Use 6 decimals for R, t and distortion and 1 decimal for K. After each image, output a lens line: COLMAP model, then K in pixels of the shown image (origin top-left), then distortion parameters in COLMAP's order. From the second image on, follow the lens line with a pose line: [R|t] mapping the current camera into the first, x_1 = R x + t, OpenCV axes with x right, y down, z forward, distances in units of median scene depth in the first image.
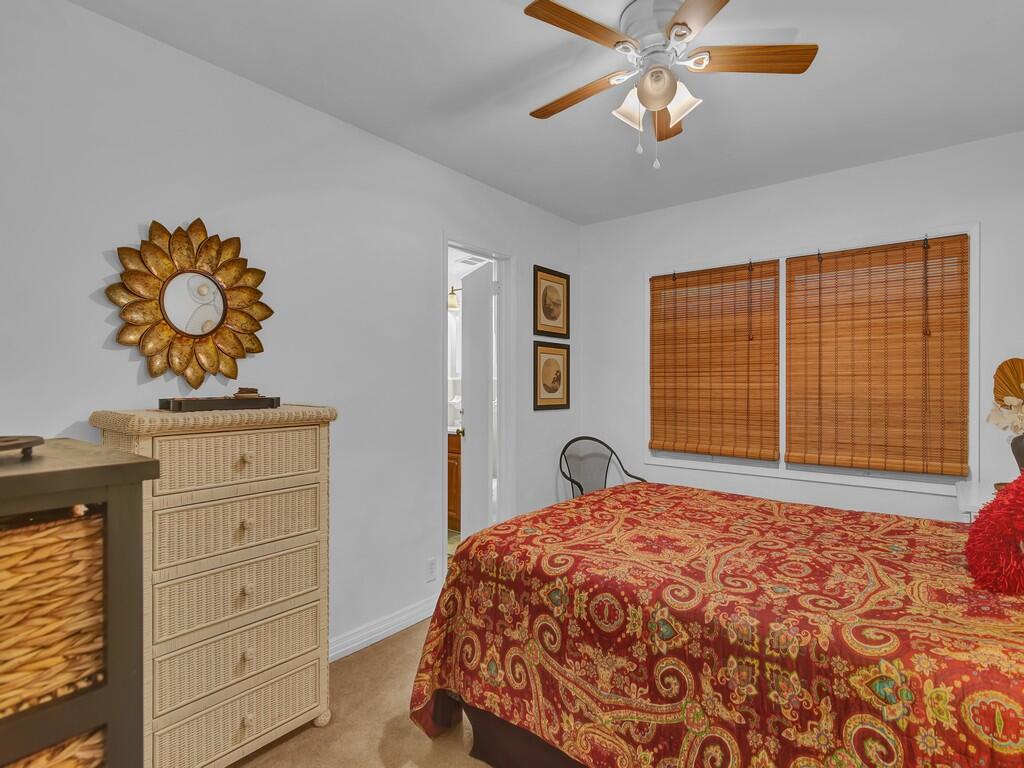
lens RADIAL K [[496.6, 0, 516.0], [0, 496.6, 382.1], [0, 0, 1]] dist [-0.002463, -0.000106]
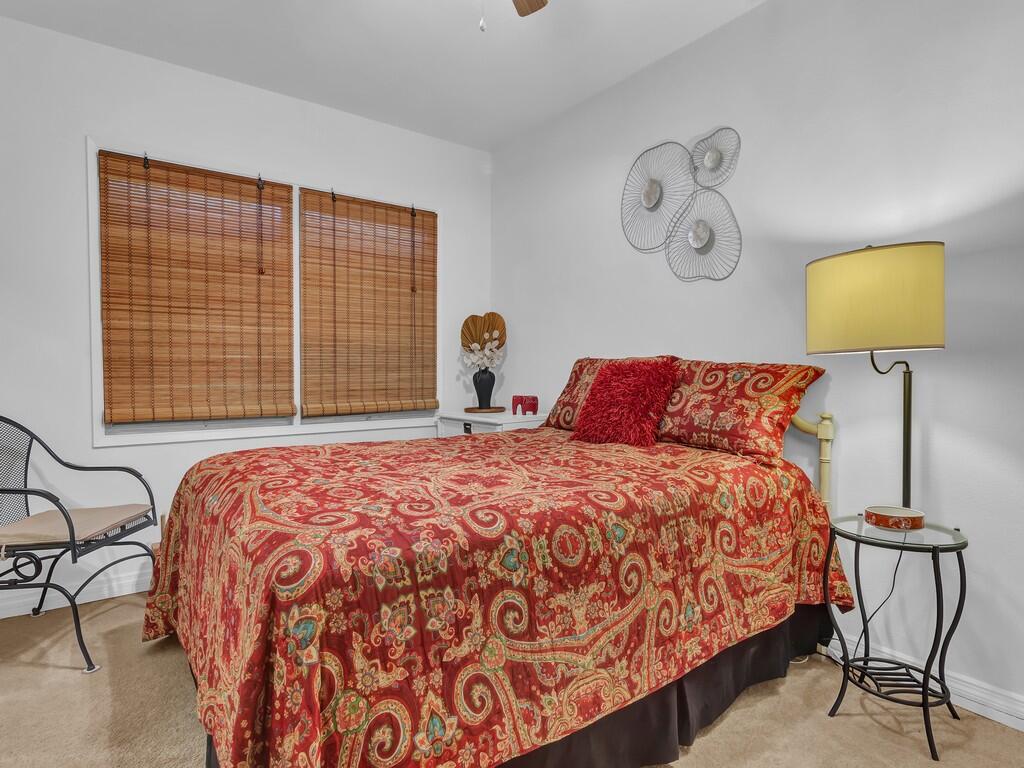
lens RADIAL K [[549.3, 0, 515.3], [0, 549.3, 391.7], [0, 0, 1]] dist [0.000680, -0.000806]
pose [[0.279410, -0.042976, 0.959210, -0.358070], [-0.008117, 0.998856, 0.047117, 0.078270], [-0.960138, -0.020951, 0.278741, 0.409605]]
